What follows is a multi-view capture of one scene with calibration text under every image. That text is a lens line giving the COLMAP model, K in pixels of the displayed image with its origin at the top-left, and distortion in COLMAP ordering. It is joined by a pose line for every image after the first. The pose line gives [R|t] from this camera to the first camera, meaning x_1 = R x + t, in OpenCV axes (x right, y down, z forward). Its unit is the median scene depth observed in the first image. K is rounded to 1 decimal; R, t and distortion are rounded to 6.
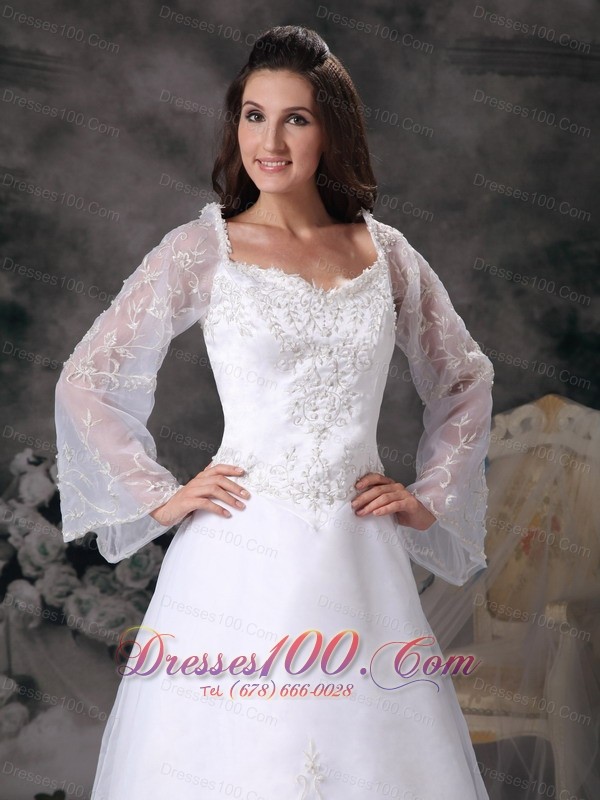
lens RADIAL K [[2380.8, 0, 310.3], [0, 2380.8, 432.1], [0, 0, 1]] dist [0.686114, 0.000000]
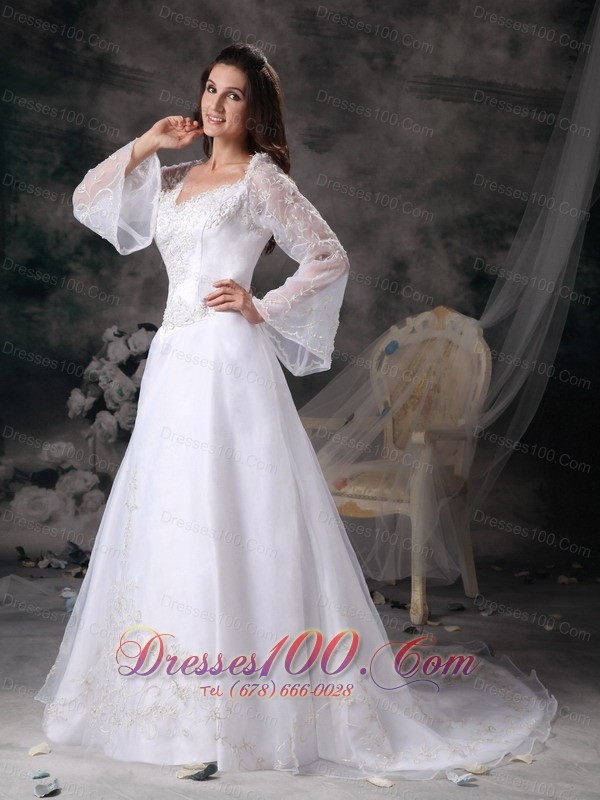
lens RADIAL K [[1761.4, 0, 296.2], [0, 1761.4, 367.7], [0, 0, 1]] dist [0.402794, 0.000000]
pose [[0.995639, 0.064048, -0.067825, 0.075843], [-0.064771, 0.997864, -0.008520, 0.035545], [0.067134, 0.012876, 0.997661, -0.117212]]
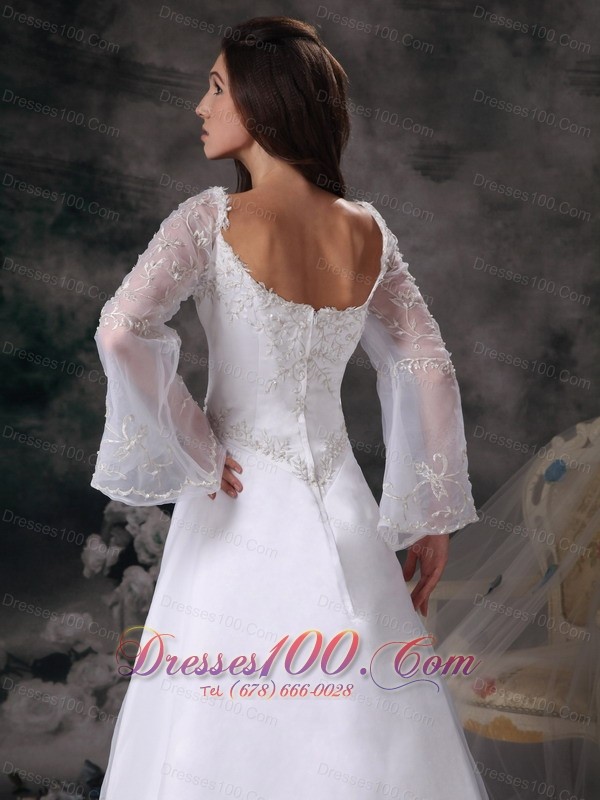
lens RADIAL K [[2123.9, 0, 302.8], [0, 2123.9, 429.8], [0, 0, 1]] dist [0.522978, 0.000000]
pose [[0.991997, 0.036336, -0.120916, 0.063744], [-0.038302, 0.999168, -0.013974, 0.011860], [0.120308, 0.018493, 0.992564, 0.077120]]
